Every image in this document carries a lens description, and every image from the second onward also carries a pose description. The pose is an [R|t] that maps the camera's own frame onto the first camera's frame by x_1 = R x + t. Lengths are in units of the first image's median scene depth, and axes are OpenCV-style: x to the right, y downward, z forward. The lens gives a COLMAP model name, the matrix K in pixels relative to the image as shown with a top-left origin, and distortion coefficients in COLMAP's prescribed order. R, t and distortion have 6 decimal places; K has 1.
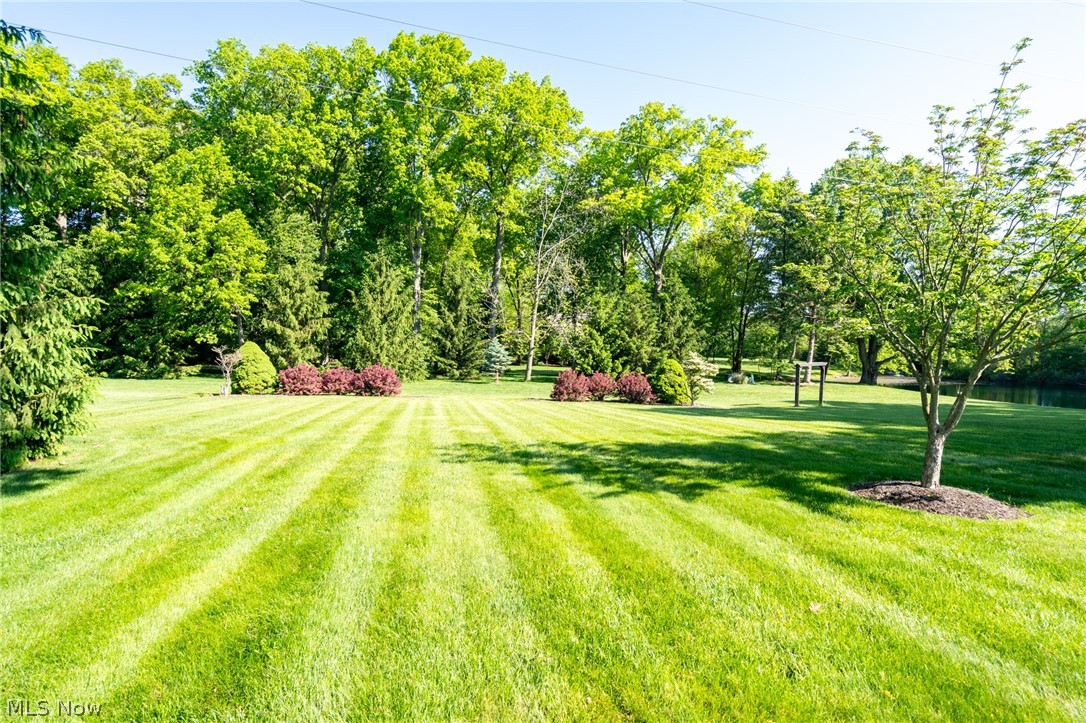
lens RADIAL K [[553.8, 0, 533.8], [0, 553.8, 366.9], [0, 0, 1]] dist [0.004778, 0.001123]
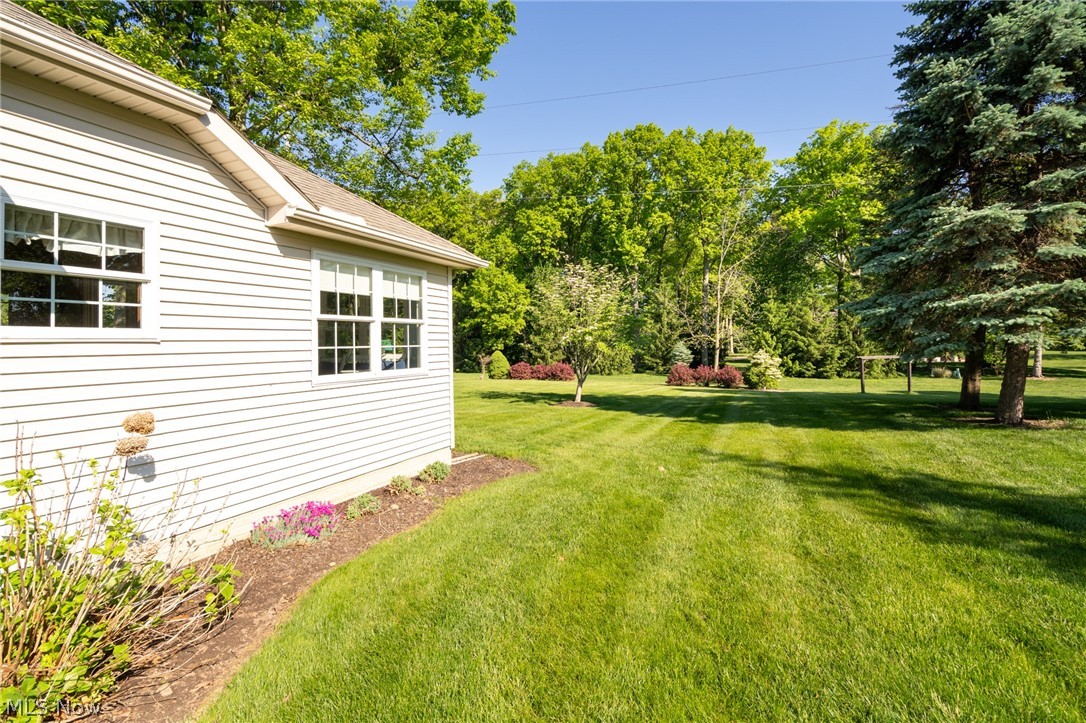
lens RADIAL K [[503.8, 0, 543.2], [0, 503.8, 360.5], [0, 0, 1]] dist [0.012452, -0.000249]
pose [[0.829813, -0.015794, -0.557817, 0.320259], [0.007477, 0.999824, -0.017185, 0.010421], [0.557991, 0.010089, 0.829786, -0.177610]]
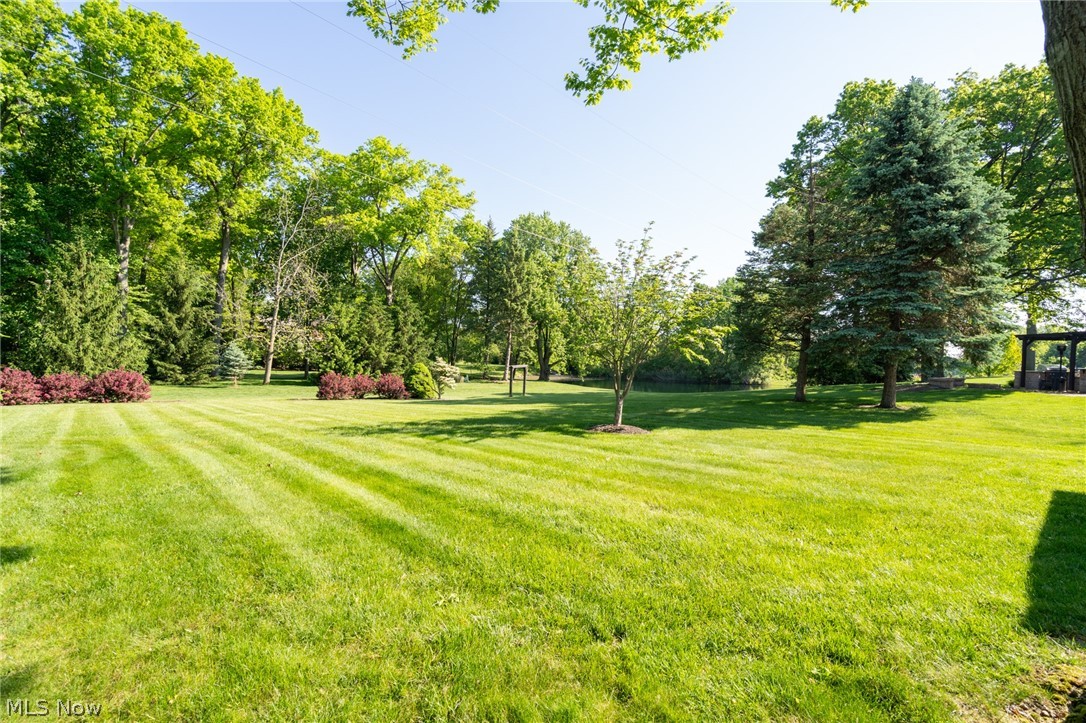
lens RADIAL K [[503.8, 0, 536.8], [0, 503.8, 371.8], [0, 0, 1]] dist [0.012452, -0.000249]
pose [[0.851246, -0.010407, 0.524663, -0.079879], [0.008528, 0.999946, 0.005998, 0.000883], [-0.524697, -0.000632, 0.851289, -0.065653]]
